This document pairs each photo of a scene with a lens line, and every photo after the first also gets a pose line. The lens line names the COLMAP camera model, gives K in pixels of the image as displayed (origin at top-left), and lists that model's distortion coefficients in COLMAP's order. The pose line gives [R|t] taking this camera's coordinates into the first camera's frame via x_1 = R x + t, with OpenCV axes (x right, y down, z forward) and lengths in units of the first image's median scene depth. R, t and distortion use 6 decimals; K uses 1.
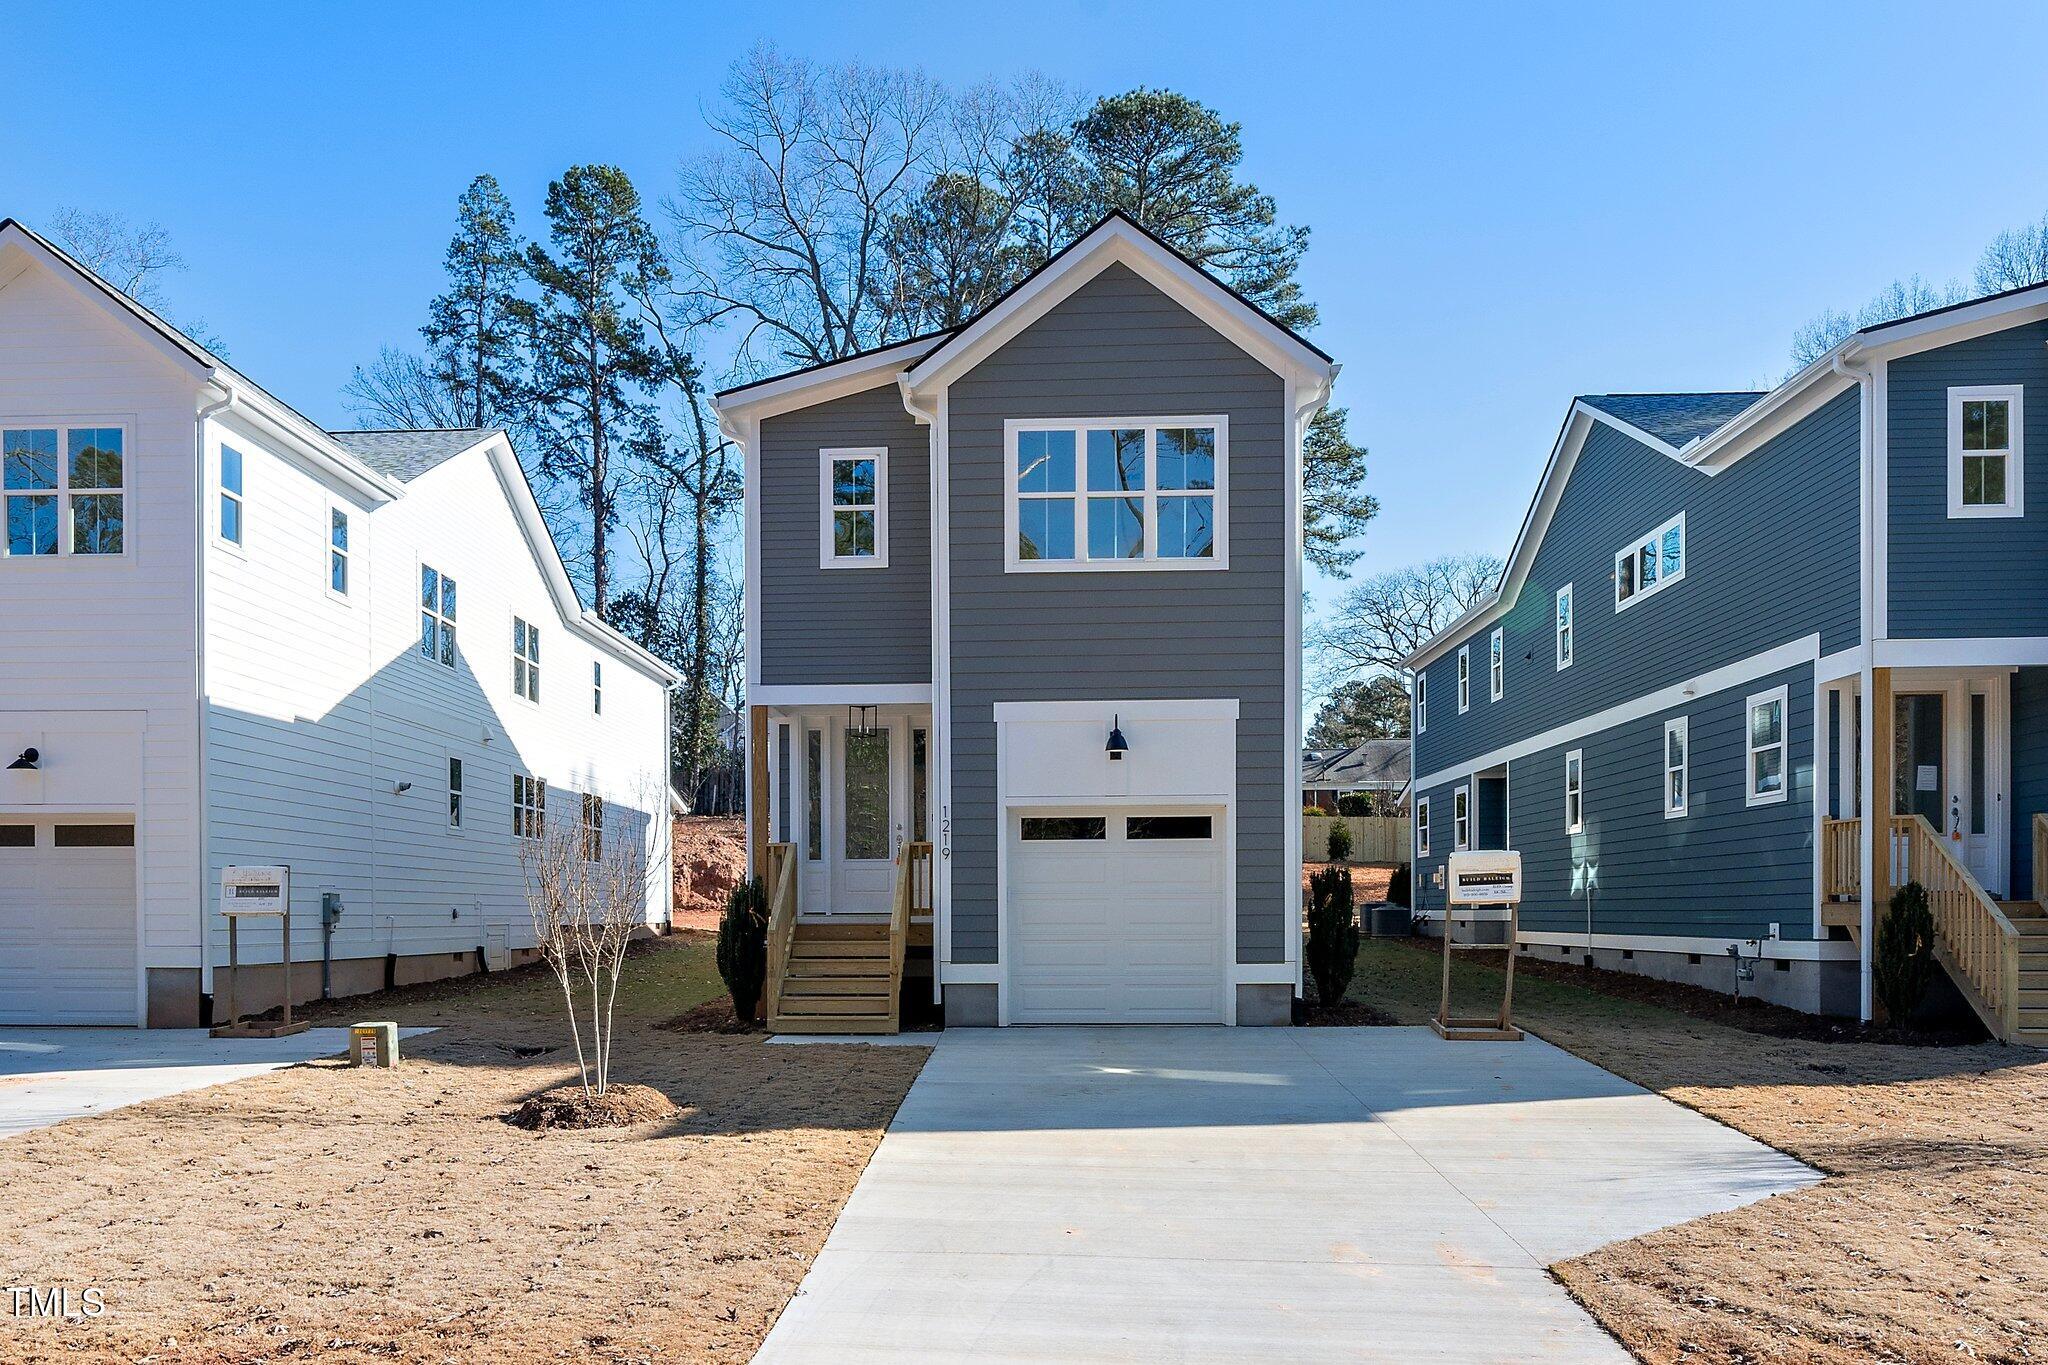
lens RADIAL K [[818.8, 0, 1023.2], [0, 818.8, 917.5], [0, 0, 1]] dist [0.000358, 0.000319]
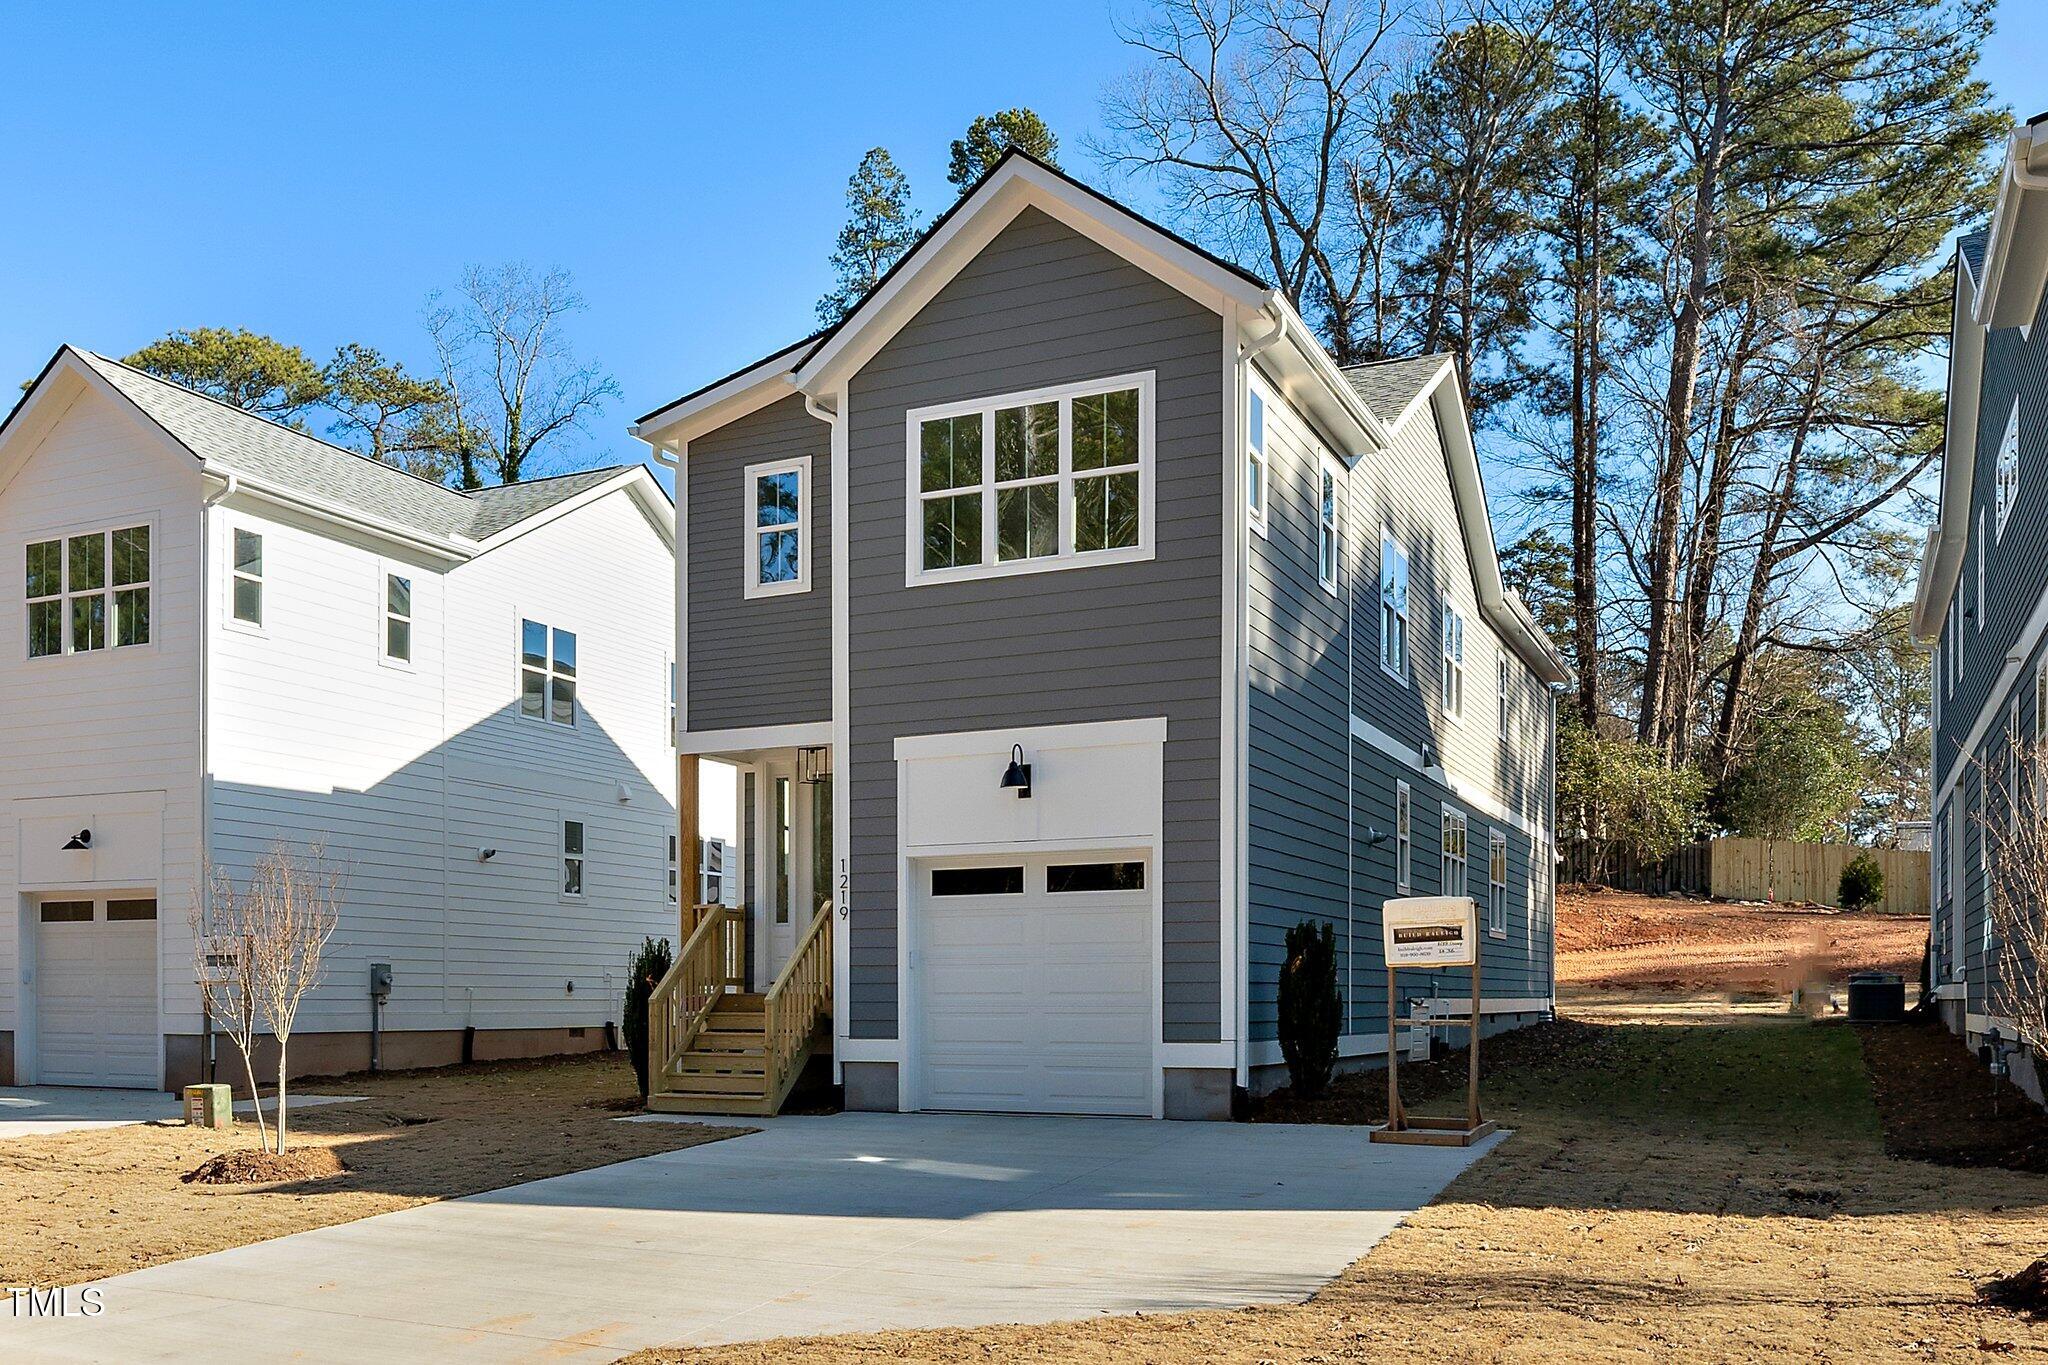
lens RADIAL K [[998.4, 0, 1024.0], [0, 998.4, 991.1], [0, 0, 1]] dist [-0.000910, -0.000332]
pose [[0.973831, 0.001452, -0.227269, 0.335212], [-0.001864, 0.999997, -0.001596, 0.006794], [0.227266, 0.001978, 0.973831, 0.002607]]
